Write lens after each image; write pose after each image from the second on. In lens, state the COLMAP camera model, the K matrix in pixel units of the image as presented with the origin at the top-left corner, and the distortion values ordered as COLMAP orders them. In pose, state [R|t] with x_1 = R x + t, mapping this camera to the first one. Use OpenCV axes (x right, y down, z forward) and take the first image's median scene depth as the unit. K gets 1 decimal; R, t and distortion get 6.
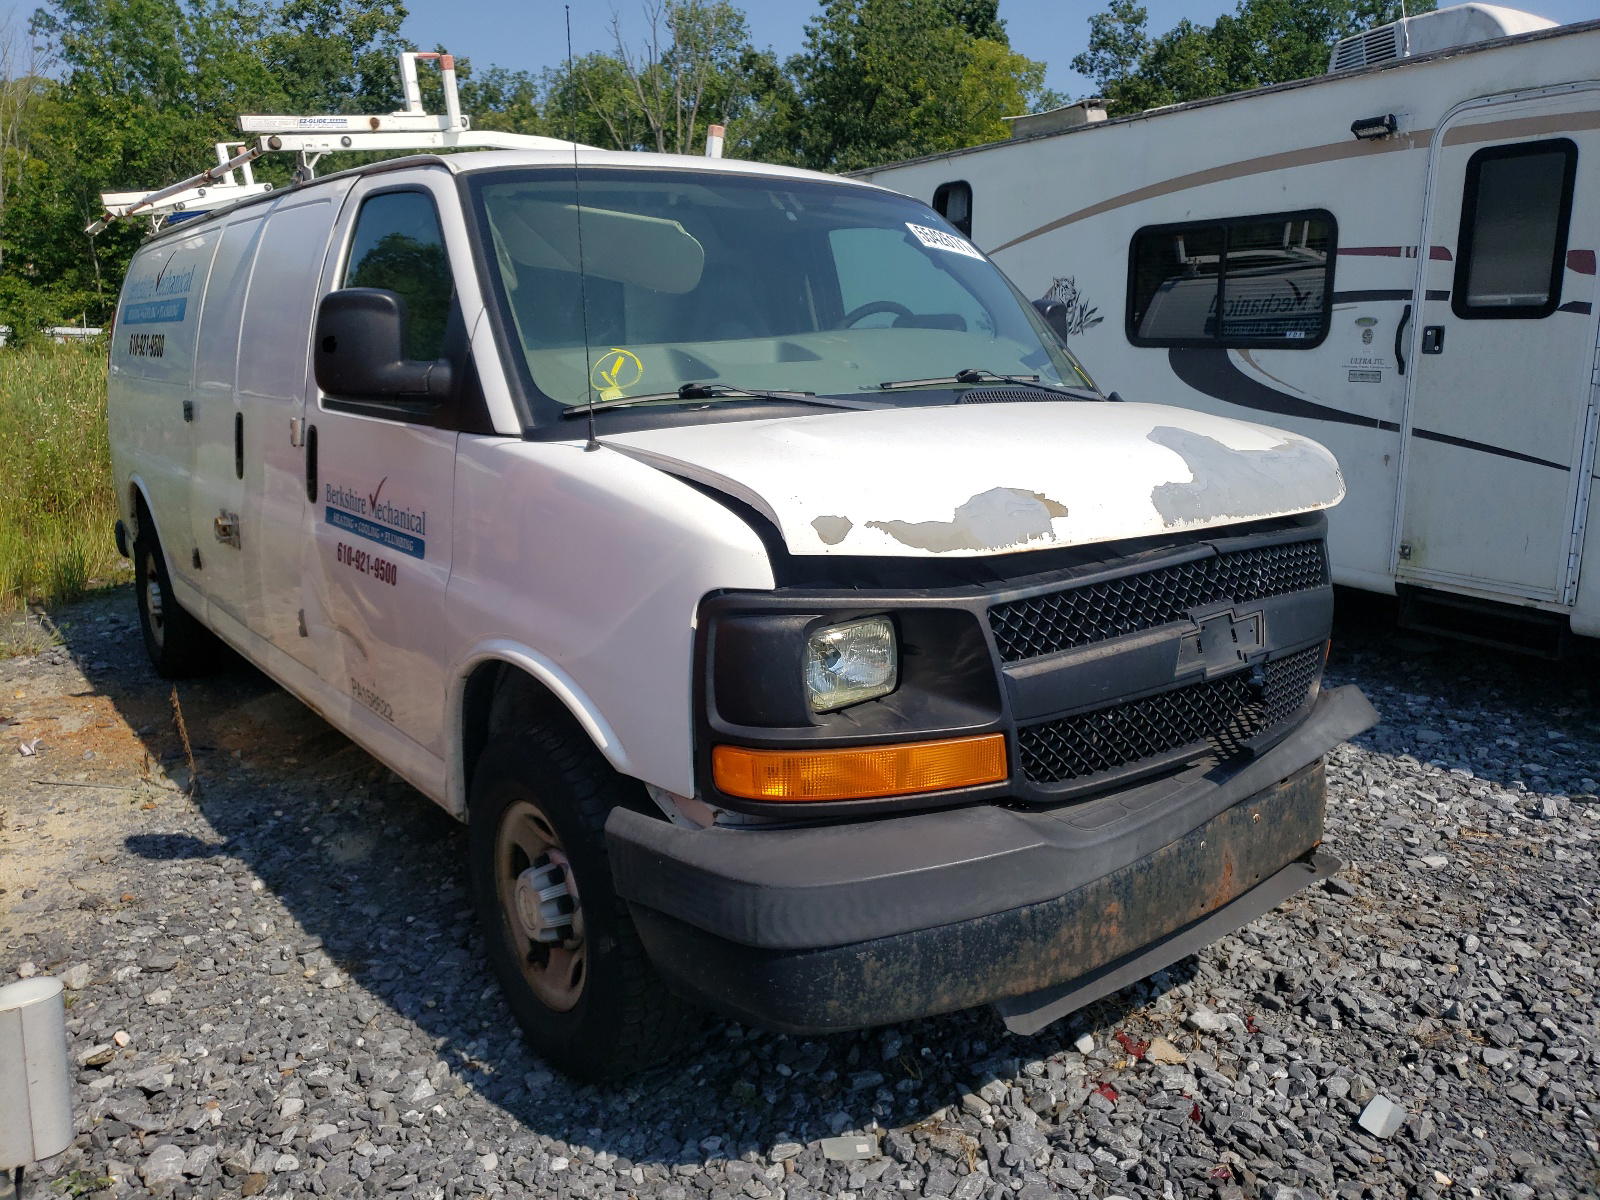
lens RADIAL K [[1290.5, 0, 800.0], [0, 1290.5, 600.0], [0, 0, 1]] dist [-0.000868, -0.002860]
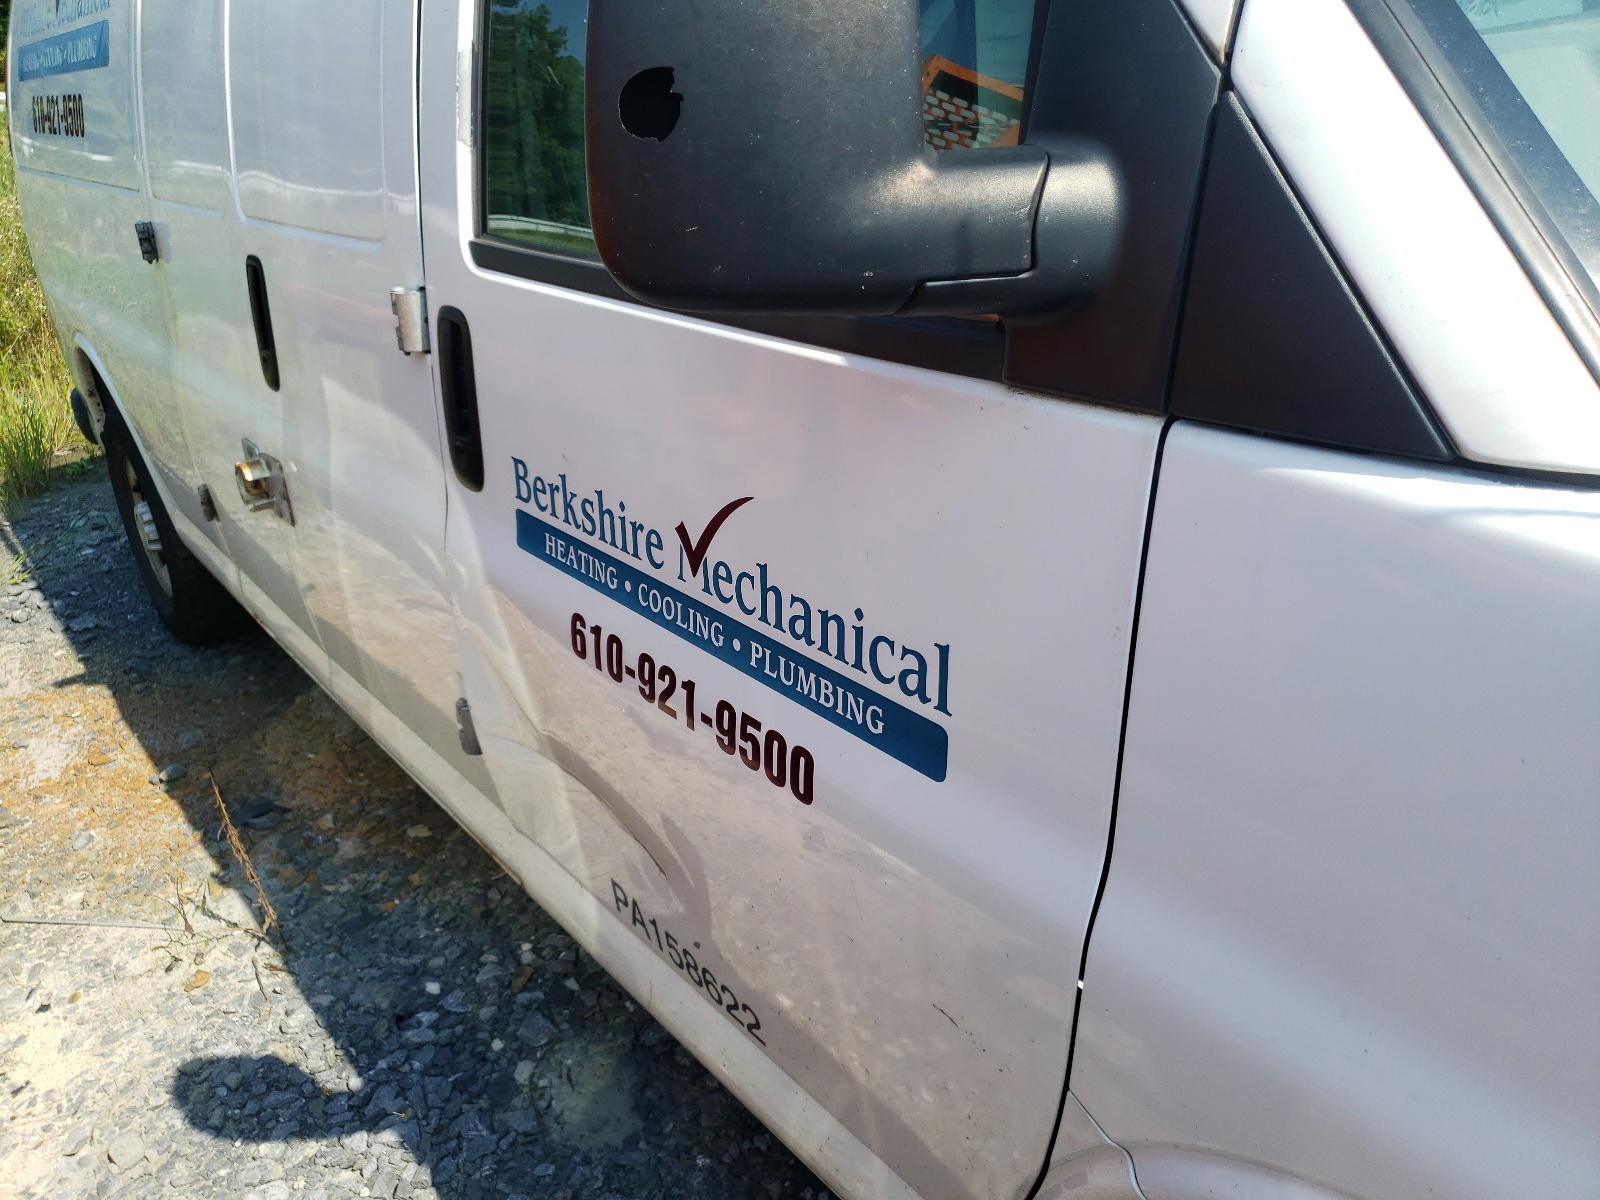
lens RADIAL K [[1243.6, 0, 800.0], [0, 1243.6, 600.0], [0, 0, 1]] dist [0.016640, 0.001159]
pose [[0.997946, -0.064004, -0.002611, -0.255229], [0.063123, 0.975634, 0.210130, -0.114172], [-0.010901, -0.209864, 0.977670, 0.551591]]
